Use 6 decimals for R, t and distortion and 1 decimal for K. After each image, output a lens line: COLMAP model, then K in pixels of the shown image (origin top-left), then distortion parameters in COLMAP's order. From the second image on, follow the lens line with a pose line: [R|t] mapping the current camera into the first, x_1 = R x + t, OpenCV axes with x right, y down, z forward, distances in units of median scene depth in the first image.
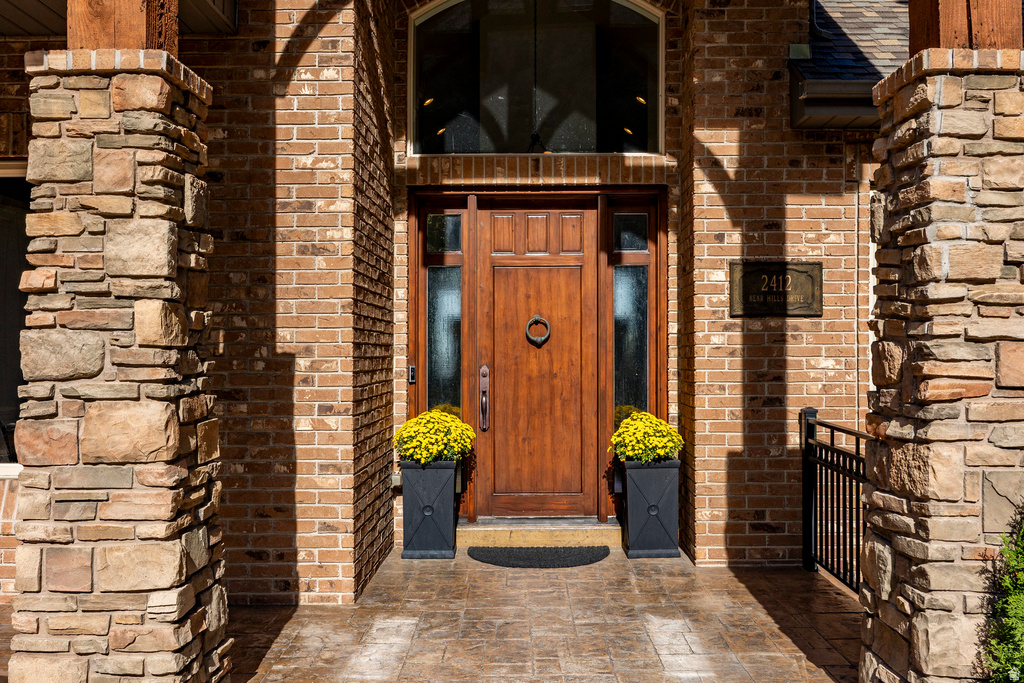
lens RADIAL K [[1088.9, 0, 509.5], [0, 1088.9, 359.8], [0, 0, 1]] dist [-0.020642, 0.011895]
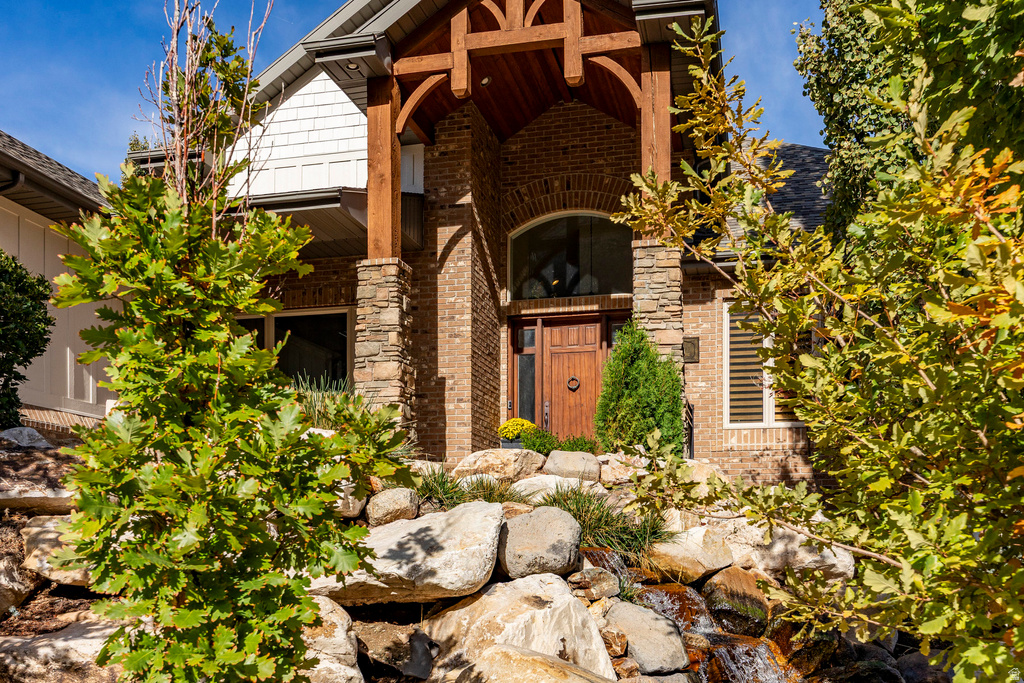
lens RADIAL K [[1088.9, 0, 509.5], [0, 1088.9, 359.8], [0, 0, 1]] dist [-0.020642, 0.011895]
pose [[0.981687, -0.049011, -0.184086, 0.375577], [0.016018, 0.984152, -0.176601, 0.376052], [0.189824, 0.170418, 0.966915, -1.281383]]
